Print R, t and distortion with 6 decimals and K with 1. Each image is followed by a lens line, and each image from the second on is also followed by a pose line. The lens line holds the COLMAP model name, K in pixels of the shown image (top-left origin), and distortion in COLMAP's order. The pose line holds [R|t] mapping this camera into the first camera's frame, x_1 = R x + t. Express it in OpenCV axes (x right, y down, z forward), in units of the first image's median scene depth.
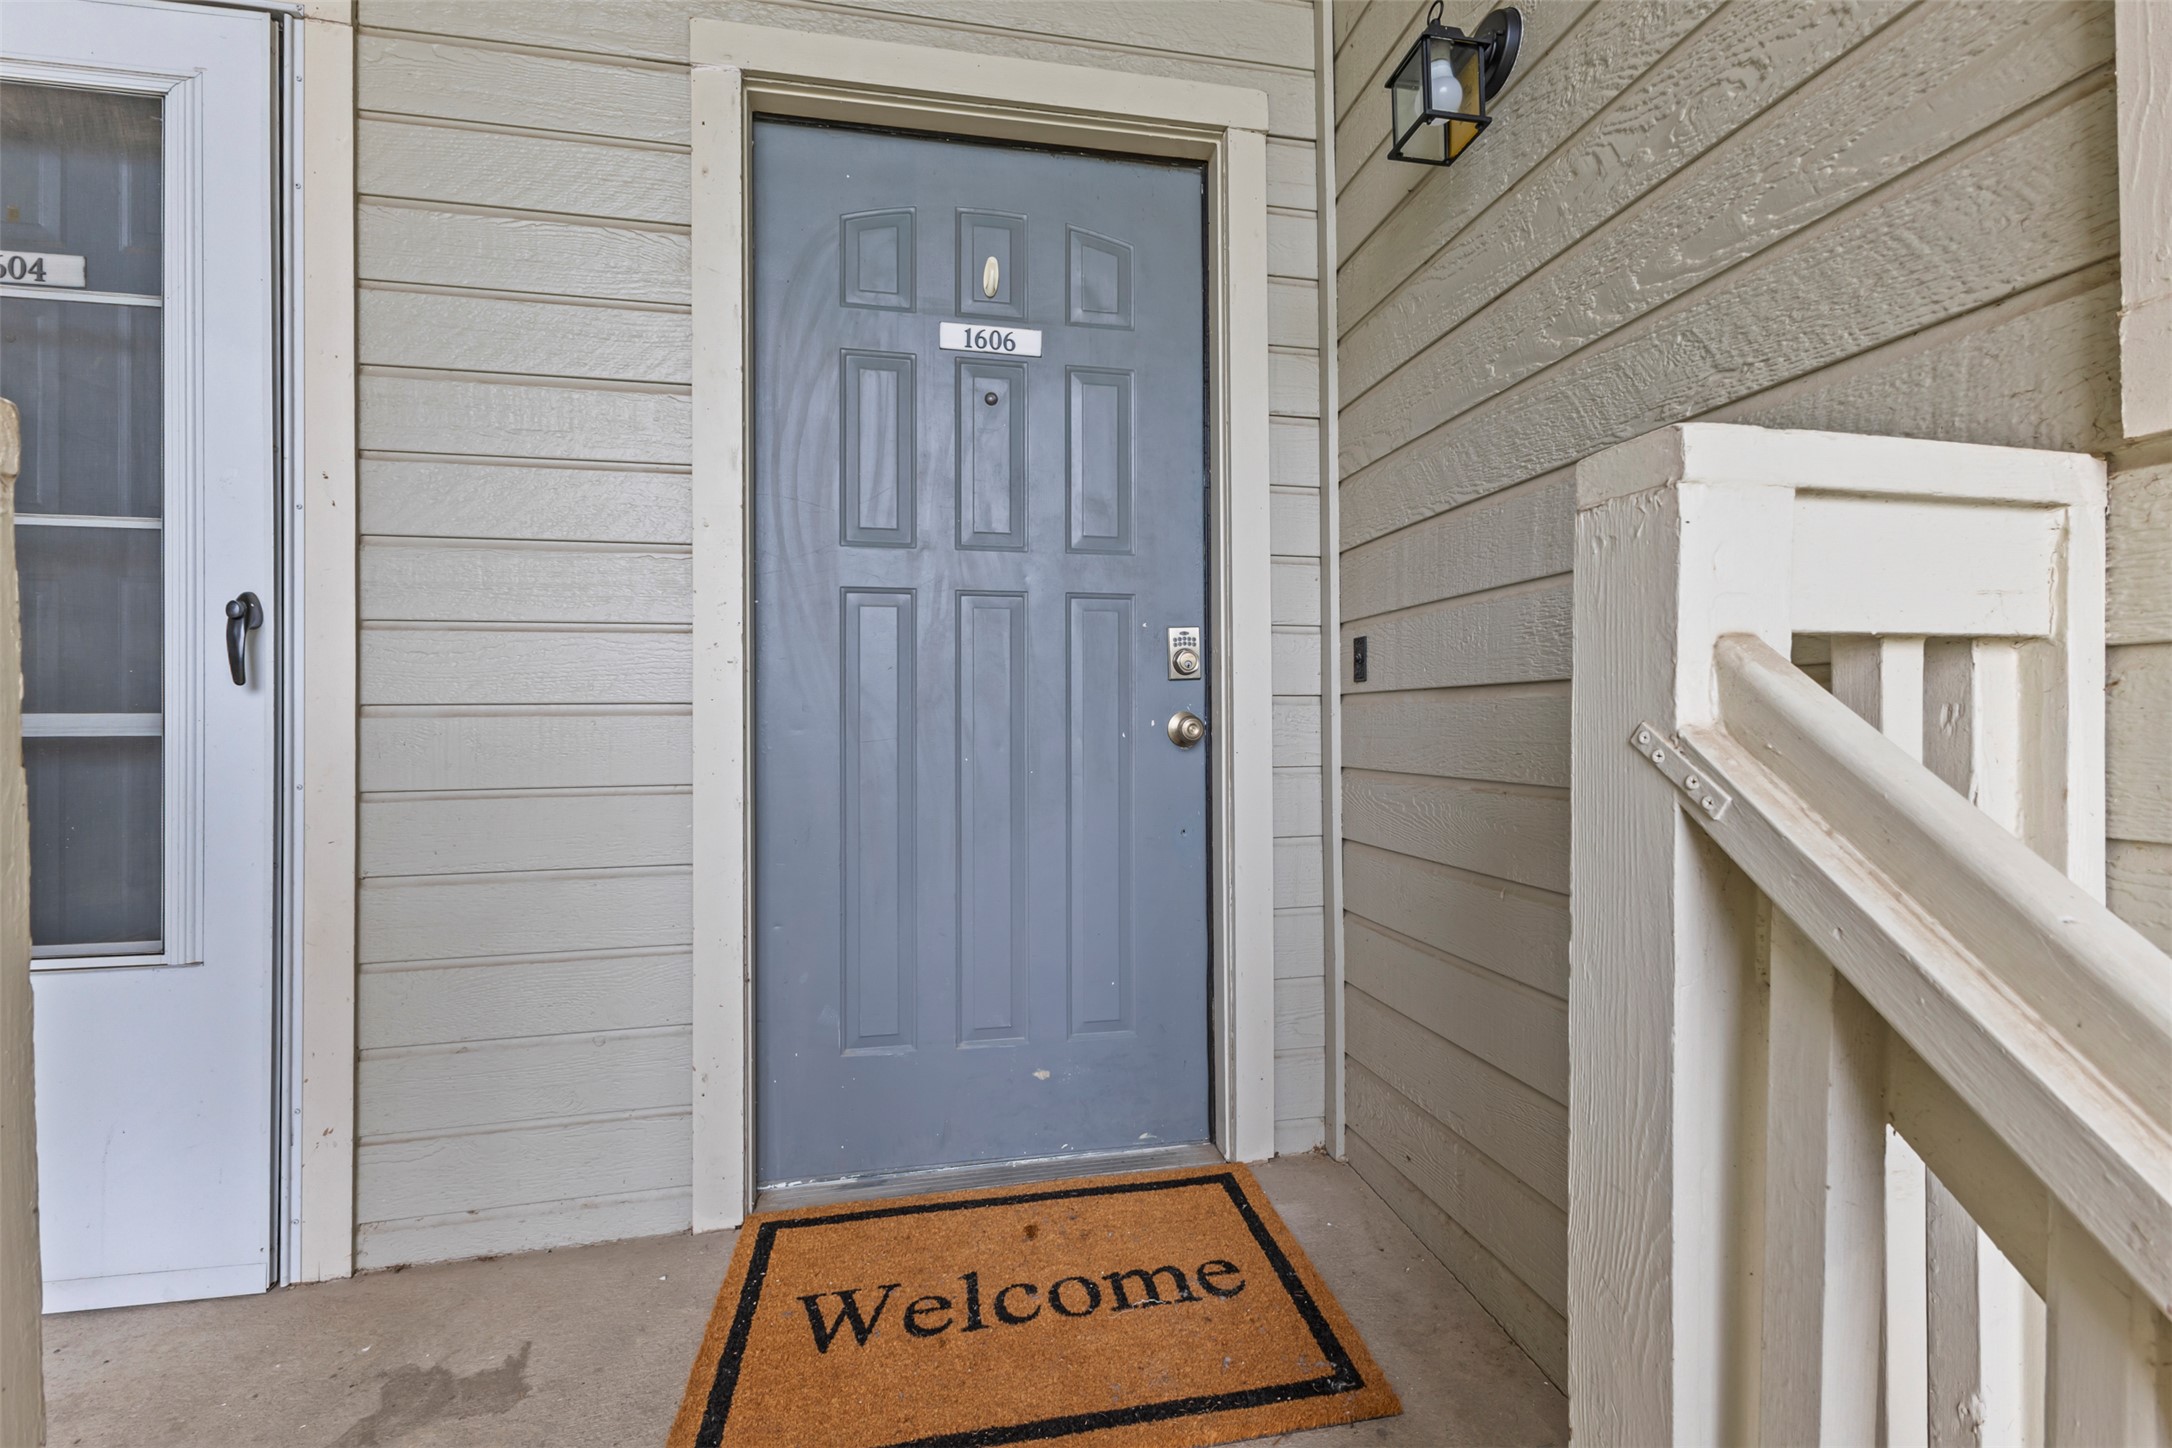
lens RADIAL K [[951.7, 0, 1086.4], [0, 951.7, 707.9], [0, 0, 1]] dist [0.020117, -0.000301]
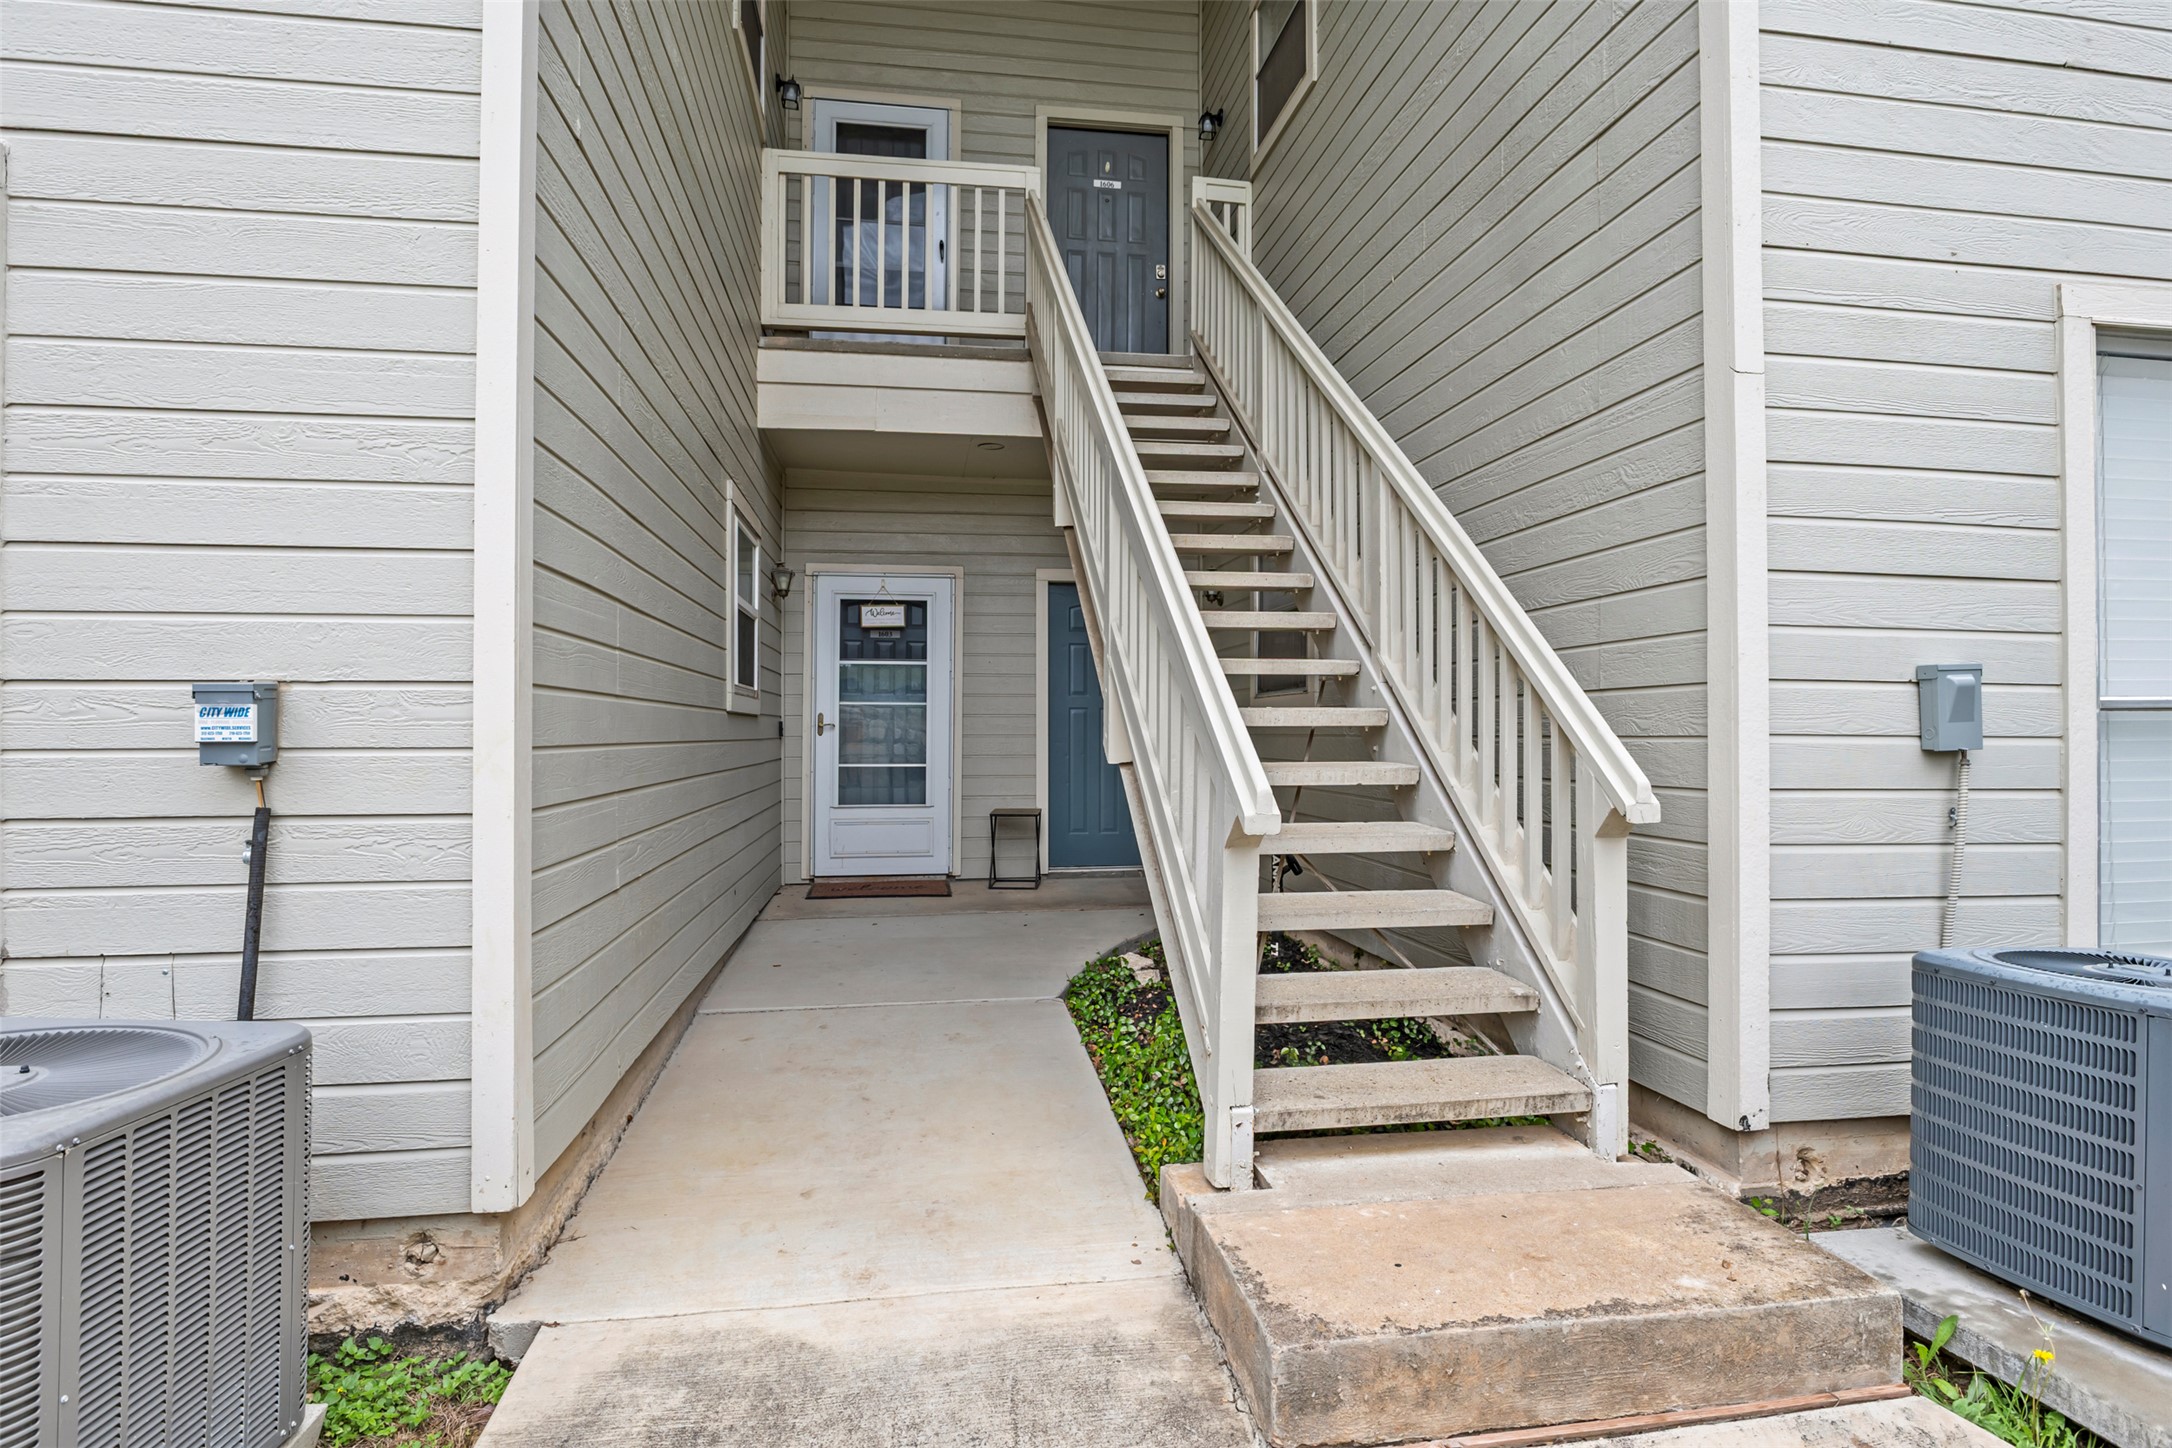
lens RADIAL K [[1203.5, 0, 1086.0], [0, 1203.5, 724.0], [0, 0, 1]] dist [-0.003422, -0.000351]
pose [[0.999054, 0.005261, -0.043172, 0.027596], [-0.005629, 0.999949, -0.008408, 1.714596], [0.043125, 0.008643, 0.999032, -3.574669]]
